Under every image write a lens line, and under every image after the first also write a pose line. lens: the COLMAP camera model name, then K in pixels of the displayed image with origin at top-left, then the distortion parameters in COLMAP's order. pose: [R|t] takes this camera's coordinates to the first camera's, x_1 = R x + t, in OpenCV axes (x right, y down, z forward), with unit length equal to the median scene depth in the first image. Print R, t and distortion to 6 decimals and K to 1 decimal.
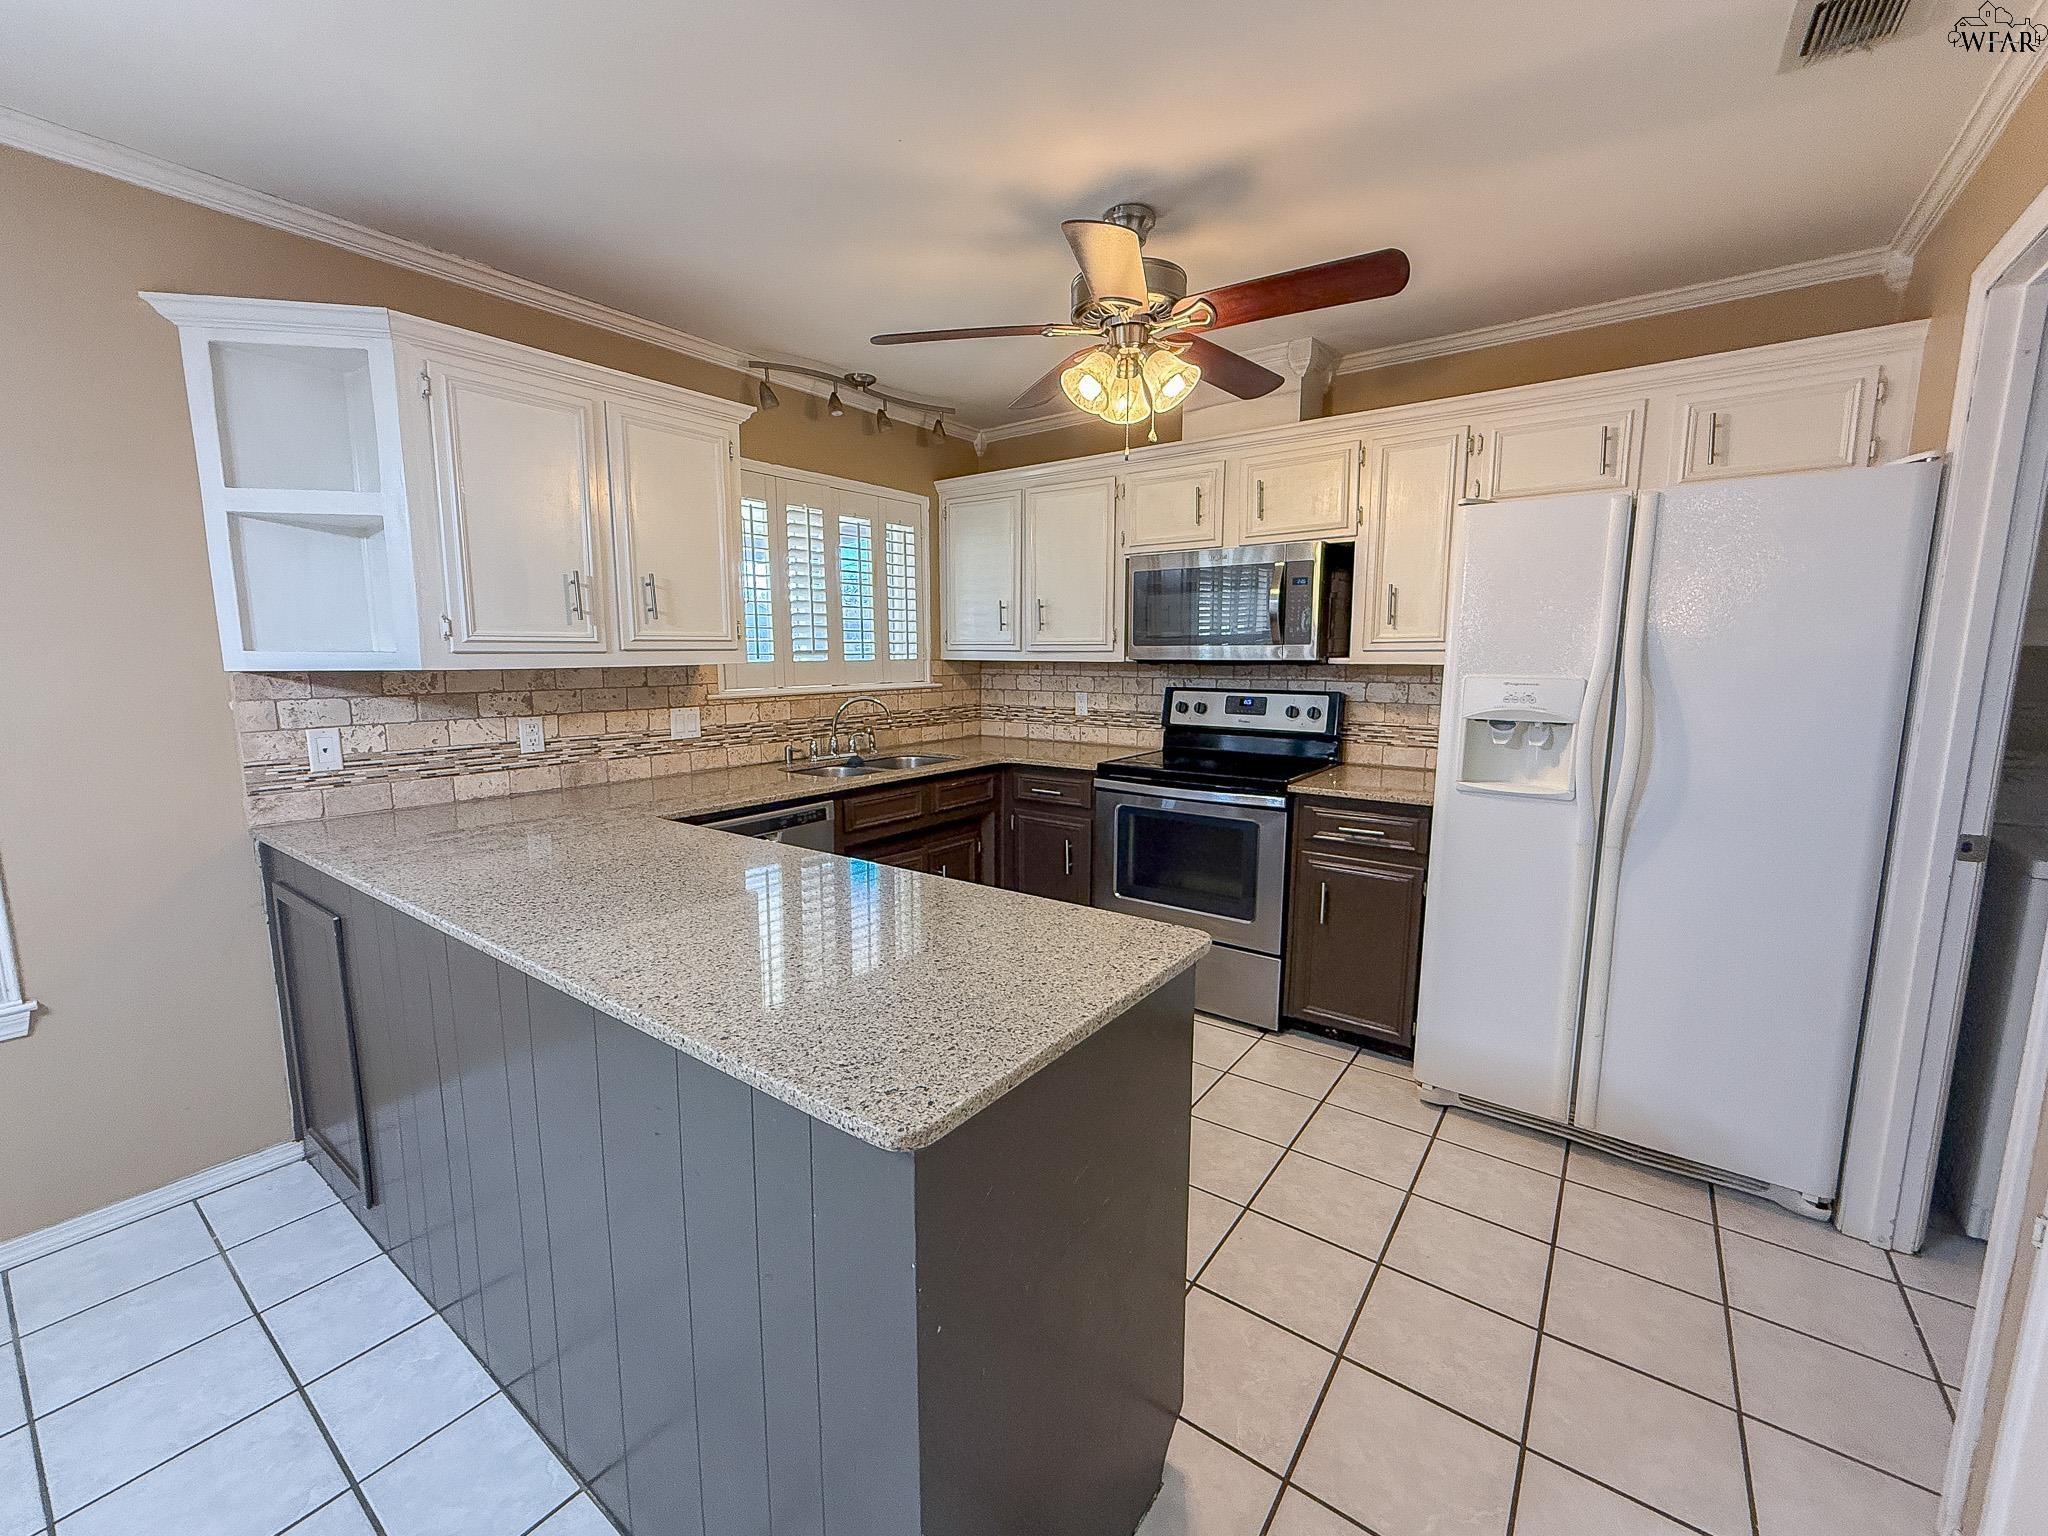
lens RADIAL K [[834.3, 0, 1015.3], [0, 834.3, 768.3], [0, 0, 1]] dist [-0.003173, 0.000846]
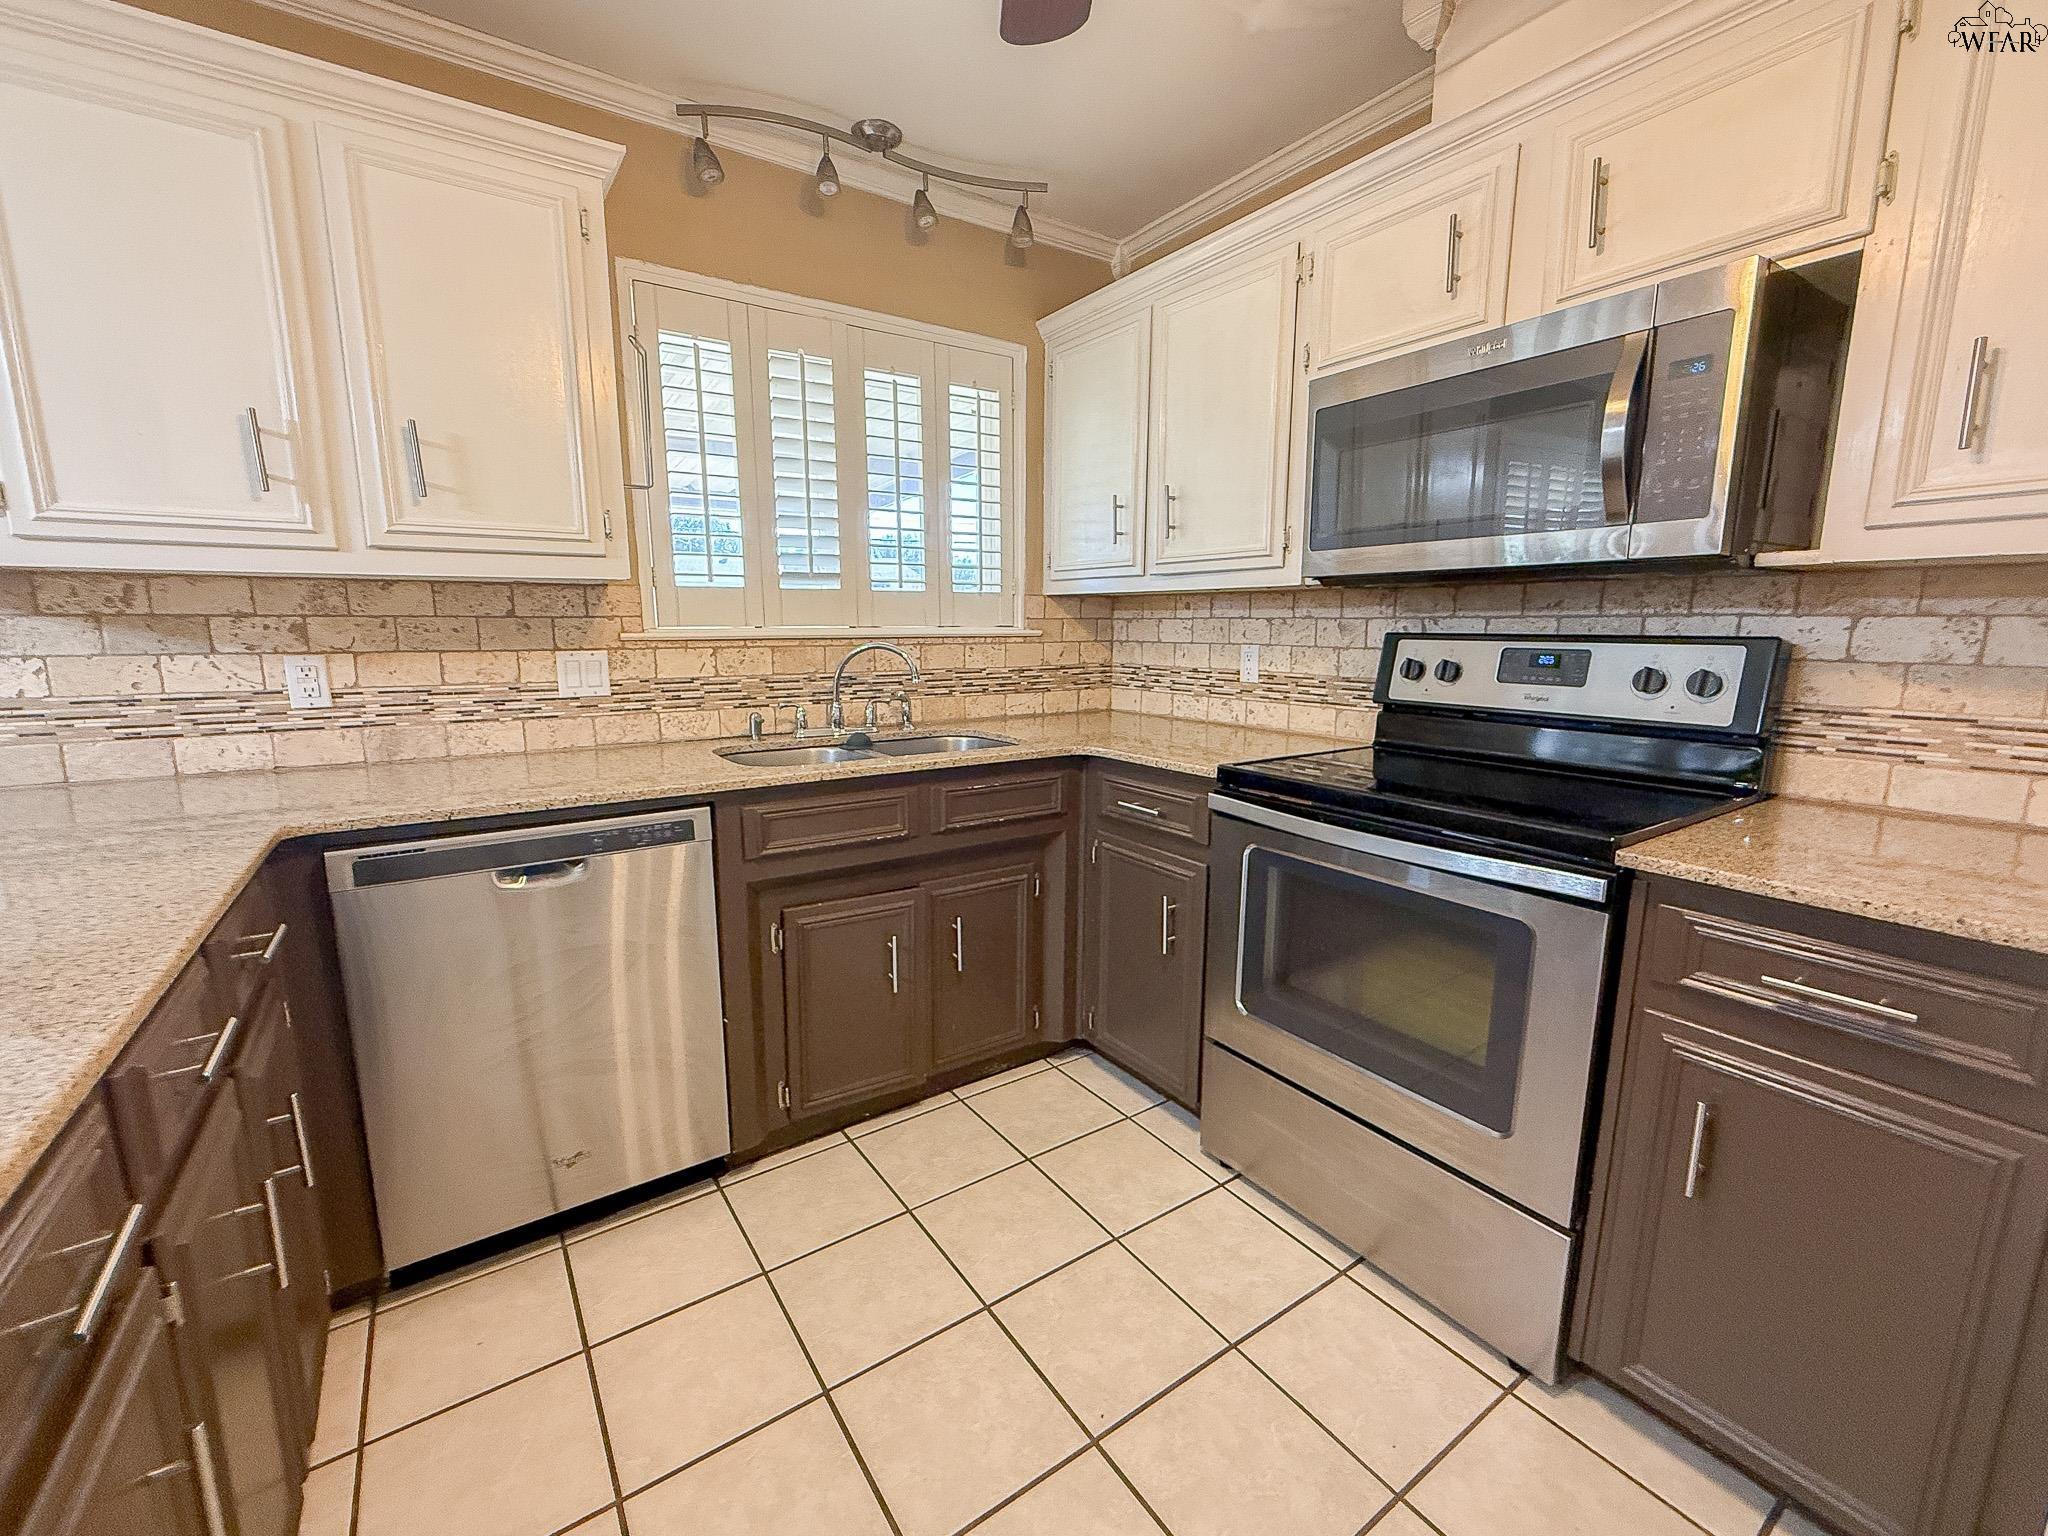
lens RADIAL K [[834.3, 0, 1028.0], [0, 834.3, 768.5], [0, 0, 1]] dist [-0.003173, 0.000846]
pose [[0.944516, 0.057630, -0.323371, 0.161008], [-0.047869, 0.998128, 0.038063, -0.019380], [0.324959, -0.020472, 0.945507, 0.453798]]
